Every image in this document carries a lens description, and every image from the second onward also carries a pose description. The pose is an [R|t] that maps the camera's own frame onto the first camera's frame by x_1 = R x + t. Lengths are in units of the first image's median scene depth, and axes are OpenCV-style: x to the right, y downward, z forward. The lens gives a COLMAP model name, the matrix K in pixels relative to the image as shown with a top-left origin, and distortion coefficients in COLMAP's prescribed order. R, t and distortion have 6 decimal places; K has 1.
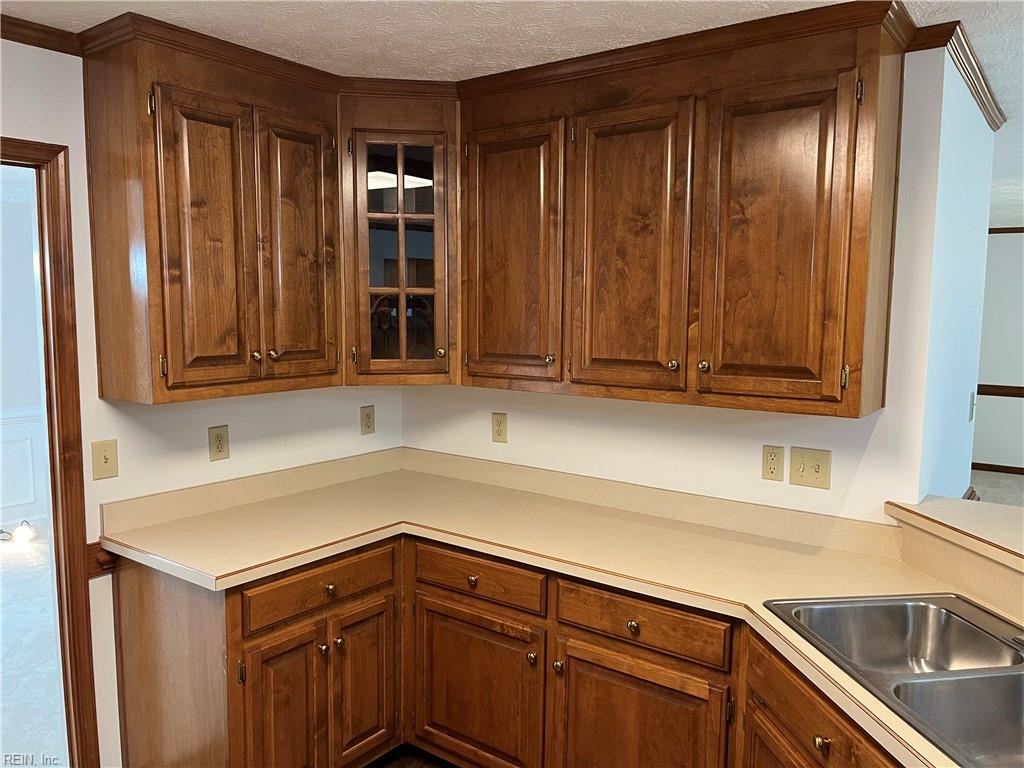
lens RADIAL K [[782.5, 0, 512.3], [0, 782.5, 383.6], [0, 0, 1]] dist [0.056068, -0.072013]
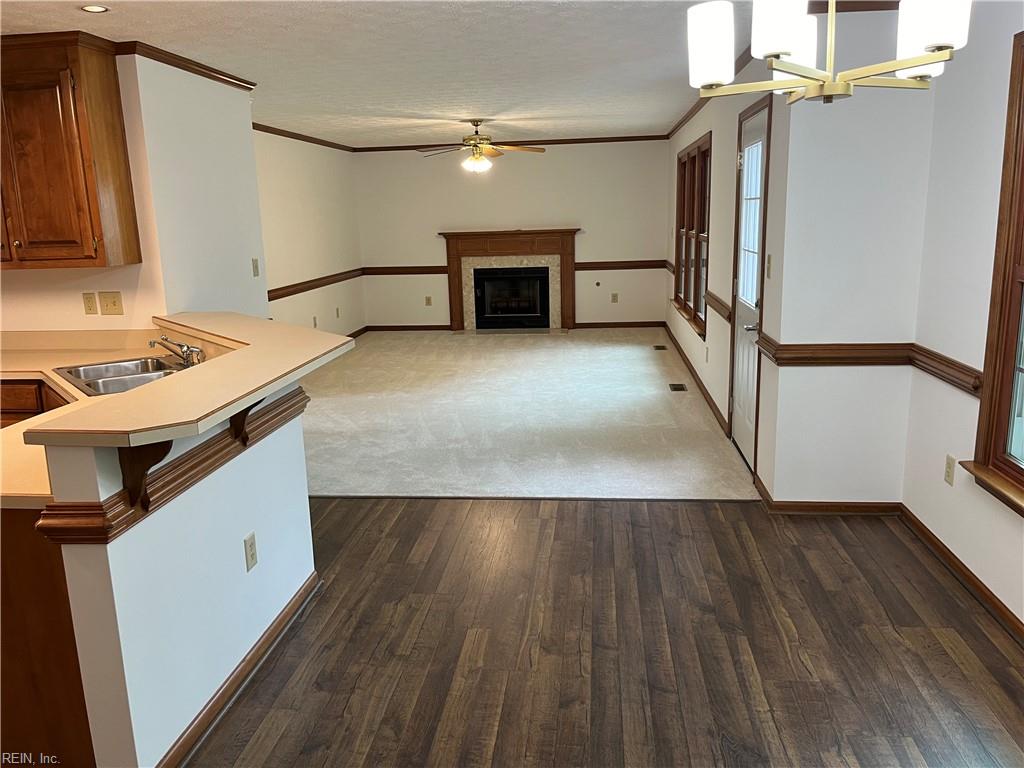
lens RADIAL K [[782.5, 0, 484.0], [0, 782.5, 379.7], [0, 0, 1]] dist [0.056068, -0.072013]
pose [[0.873599, -0.134559, 0.467674, 0.299591], [0.085969, 0.988571, 0.123843, 0.145050], [-0.478993, -0.067984, 0.875182, -0.988584]]
